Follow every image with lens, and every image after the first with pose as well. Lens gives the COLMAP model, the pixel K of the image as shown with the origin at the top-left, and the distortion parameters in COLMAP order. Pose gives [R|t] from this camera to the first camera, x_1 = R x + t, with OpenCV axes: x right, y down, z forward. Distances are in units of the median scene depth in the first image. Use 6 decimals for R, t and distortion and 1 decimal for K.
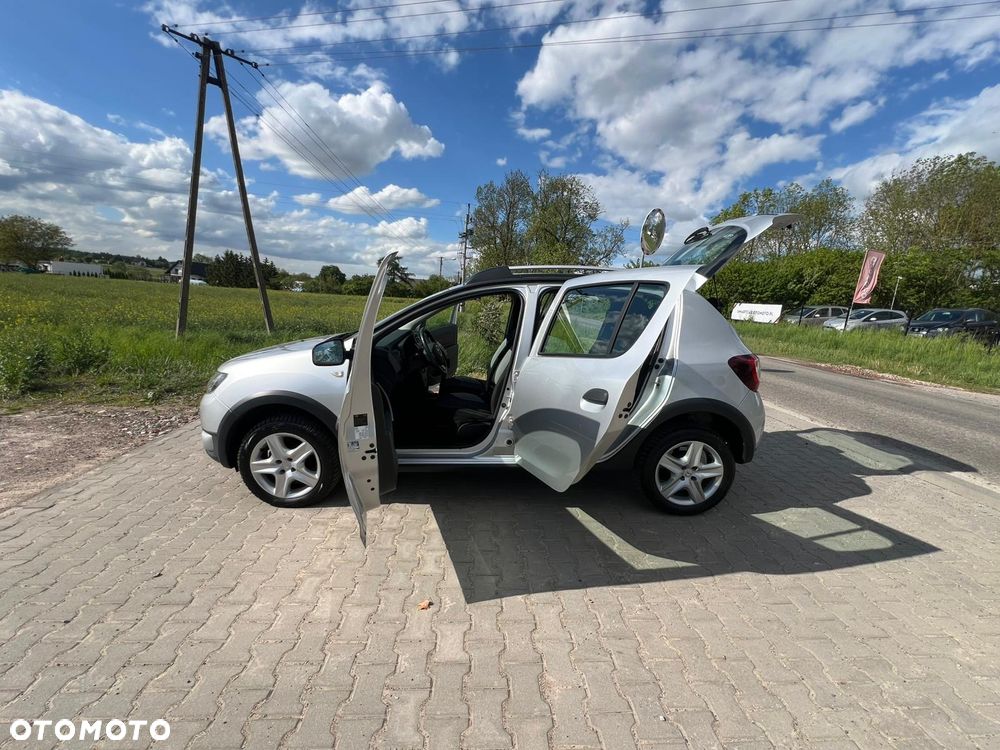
lens RADIAL K [[401.3, 0, 500.0], [0, 401.3, 360.5], [0, 0, 1]] dist [-0.002459, 0.000365]
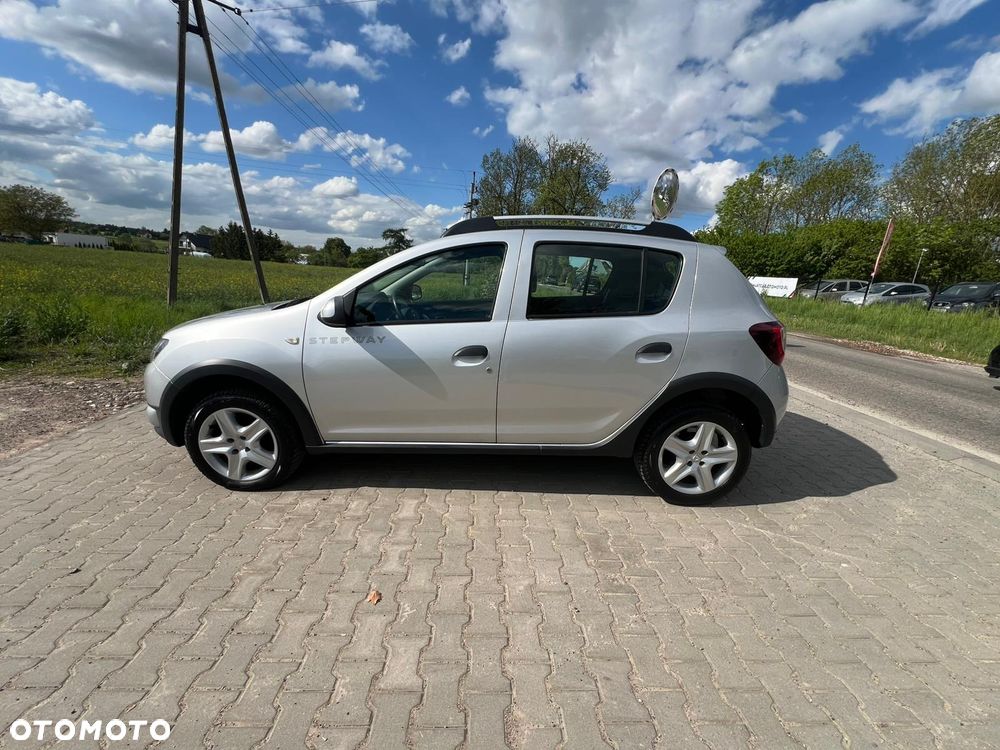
lens RADIAL K [[401.3, 0, 499.5], [0, 401.3, 363.2], [0, 0, 1]] dist [-0.002459, 0.000365]
pose [[0.999838, 0.007063, -0.016549, 0.053052], [-0.005894, 0.997553, 0.069659, 0.016664], [0.017001, -0.069550, 0.997434, 0.135105]]
